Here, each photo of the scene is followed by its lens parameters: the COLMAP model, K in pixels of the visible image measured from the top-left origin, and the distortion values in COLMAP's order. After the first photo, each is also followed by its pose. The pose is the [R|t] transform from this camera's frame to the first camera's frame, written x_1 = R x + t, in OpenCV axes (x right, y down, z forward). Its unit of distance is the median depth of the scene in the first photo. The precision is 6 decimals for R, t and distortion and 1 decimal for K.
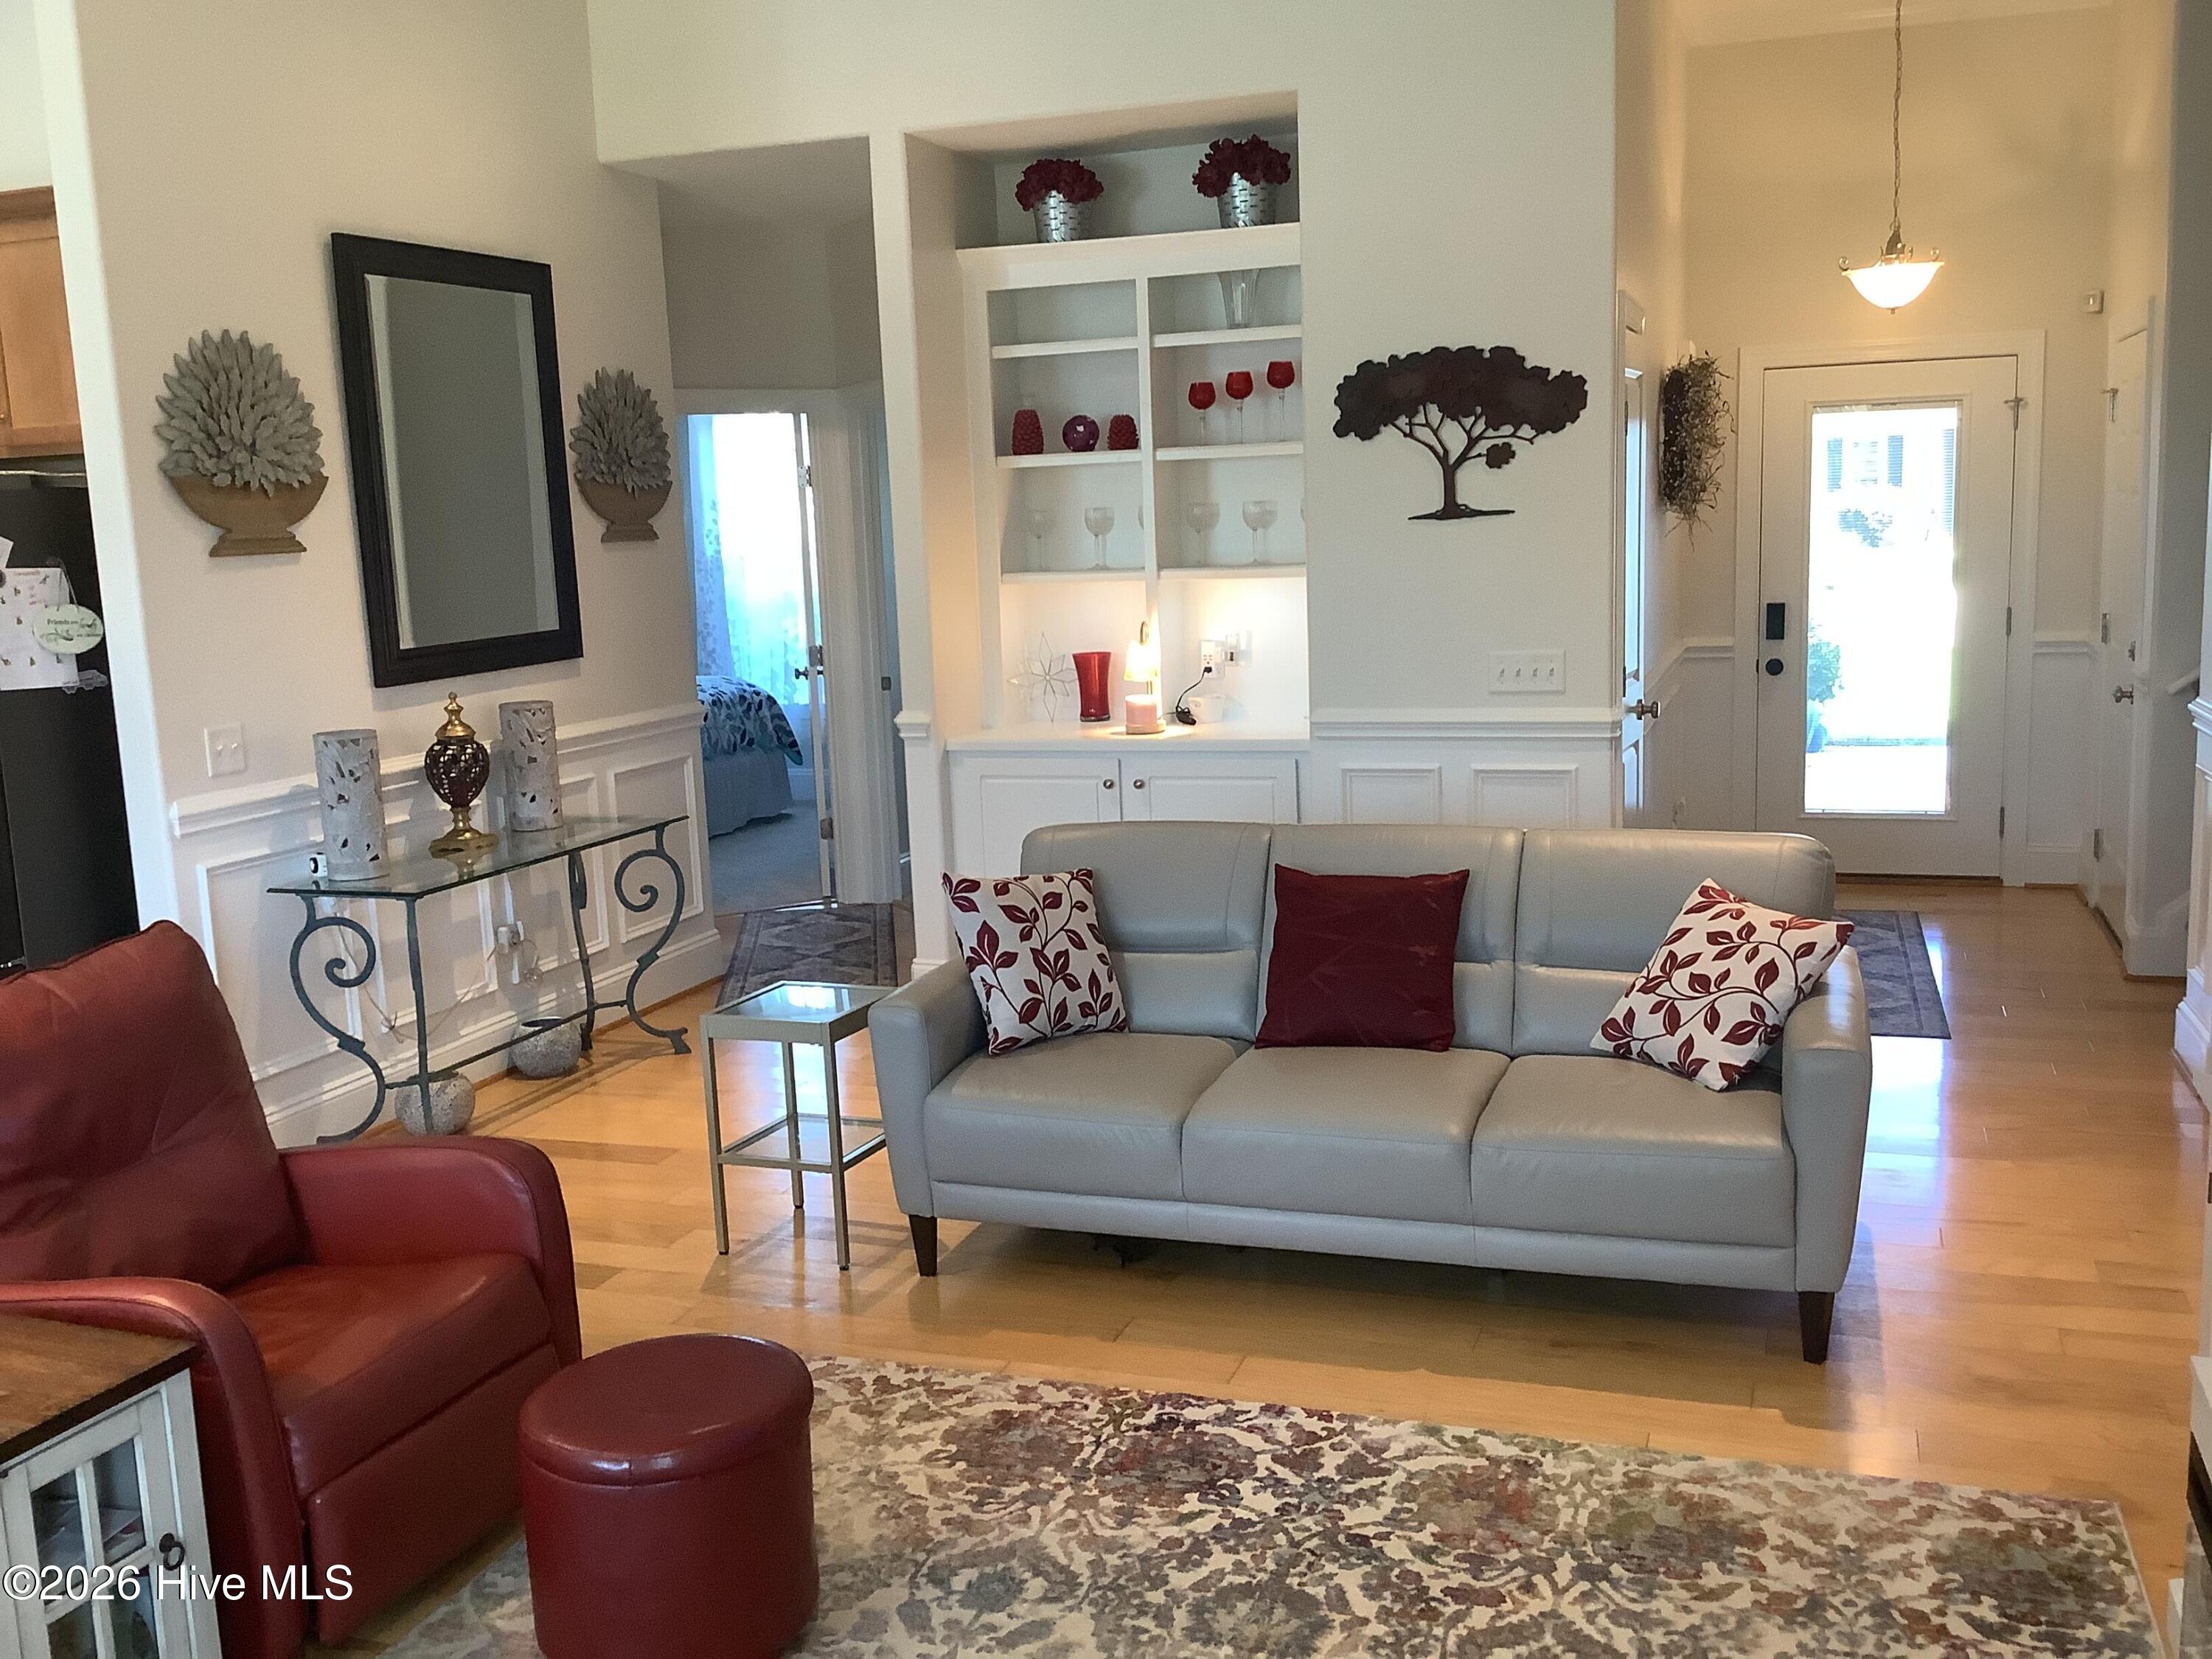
lens RADIAL K [[2023.9, 0, 1097.4], [0, 2023.9, 825.7], [0, 0, 1]] dist [0.102821, -0.219653]
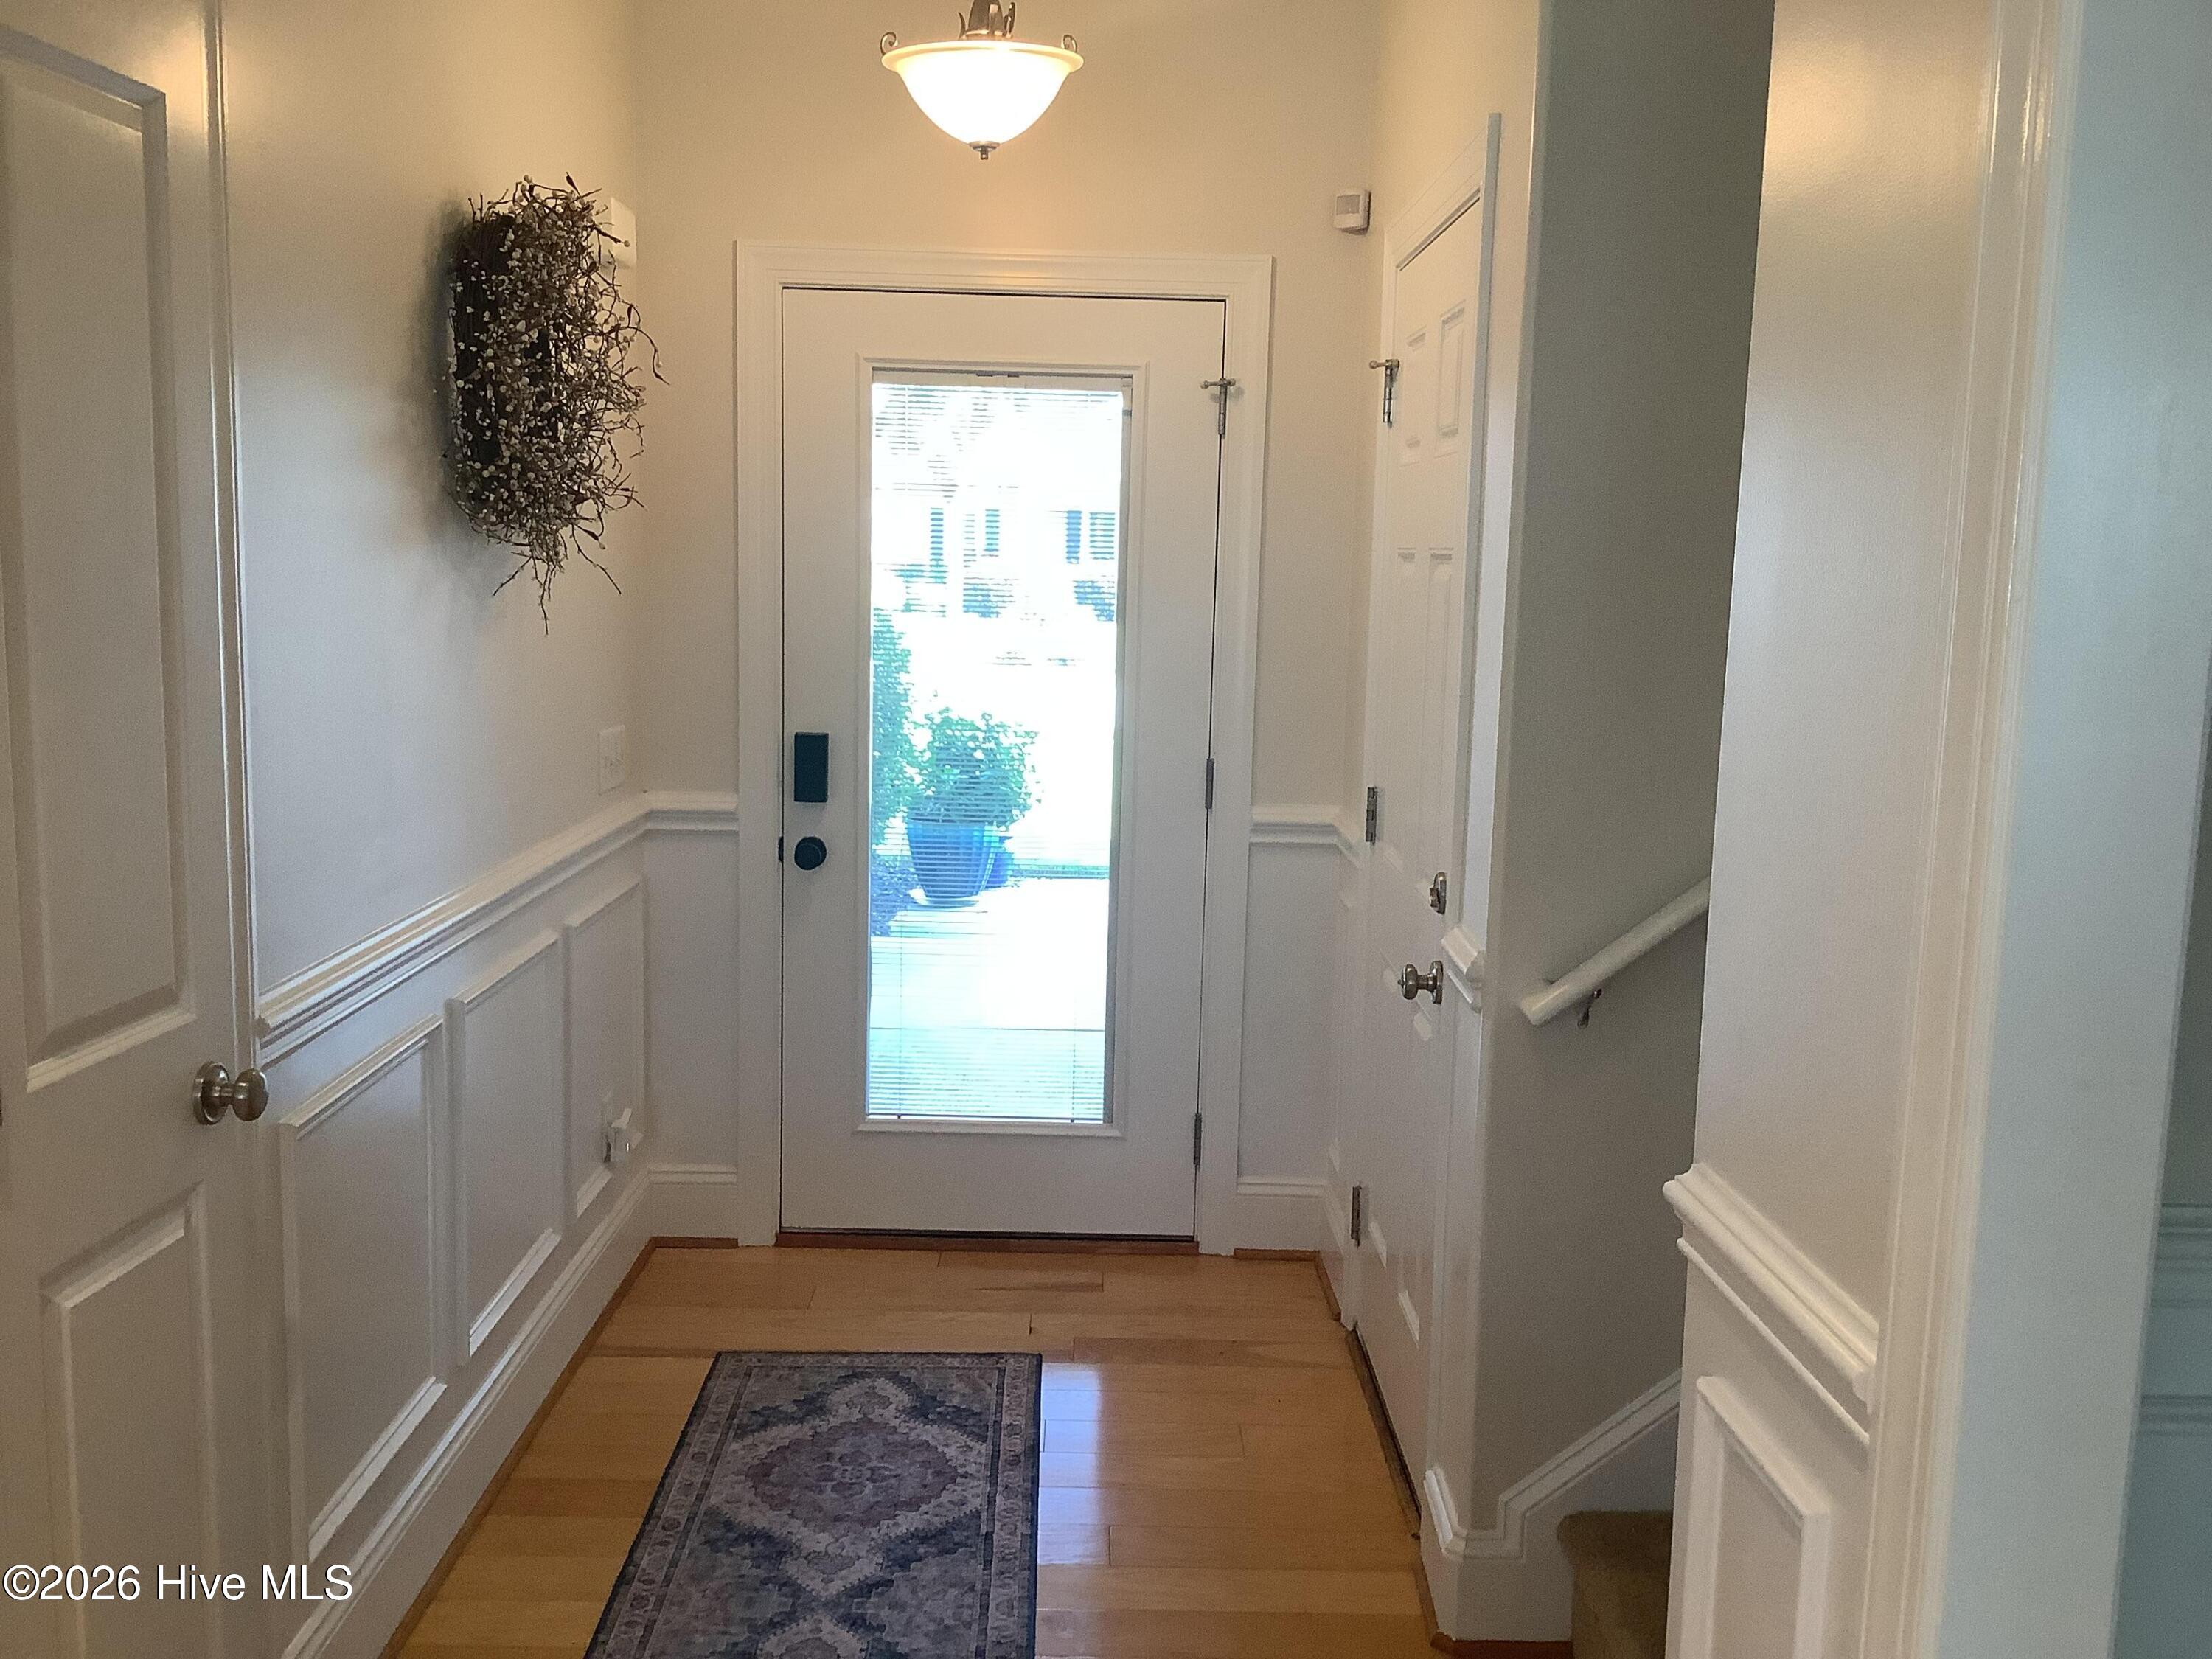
lens RADIAL K [[2015.3, 0, 1099.4], [0, 2015.3, 833.1], [0, 0, 1]] dist [0.113802, -0.239545]
pose [[0.938961, 0.012753, 0.343787, 0.234909], [-0.005985, 0.999767, -0.020741, -0.076868], [-0.343971, 0.017417, 0.938819, 0.509222]]
